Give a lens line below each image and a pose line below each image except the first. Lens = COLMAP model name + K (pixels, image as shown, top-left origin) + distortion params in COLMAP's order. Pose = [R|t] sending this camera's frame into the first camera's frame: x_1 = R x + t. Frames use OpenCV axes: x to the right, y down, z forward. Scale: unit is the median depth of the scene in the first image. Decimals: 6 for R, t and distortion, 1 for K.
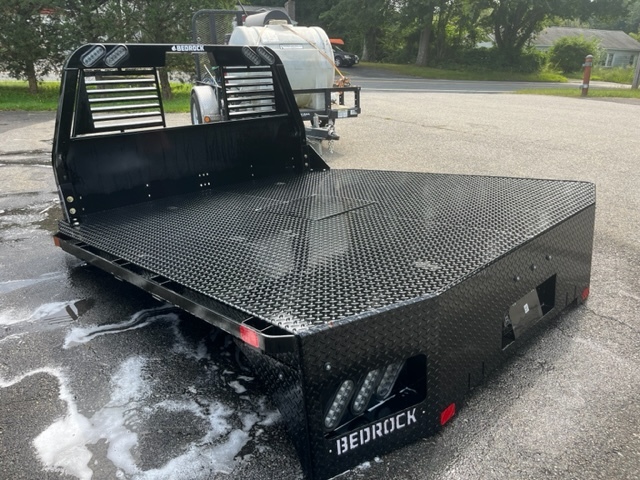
lens RADIAL K [[489.5, 0, 303.2], [0, 489.5, 239.7], [0, 0, 1]] dist [0.067748, -0.089676]
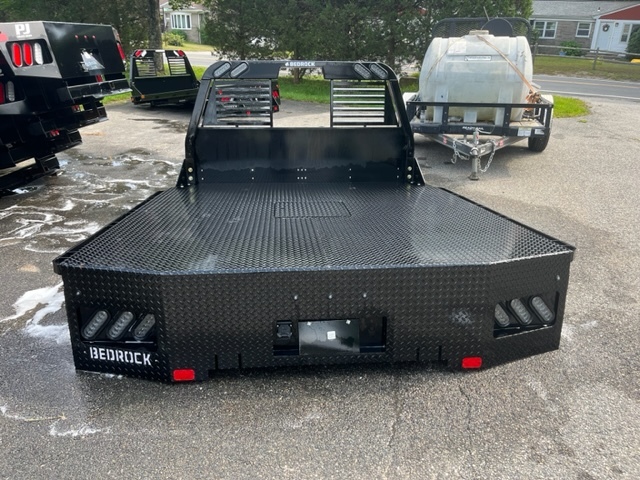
lens RADIAL K [[489.5, 0, 308.8], [0, 489.5, 238.1], [0, 0, 1]] dist [0.067748, -0.089676]
pose [[0.767589, 0.242918, -0.593125, 0.595083], [-0.238543, 0.967190, 0.087410, -0.085376], [0.594898, 0.074391, 0.800351, 0.076723]]
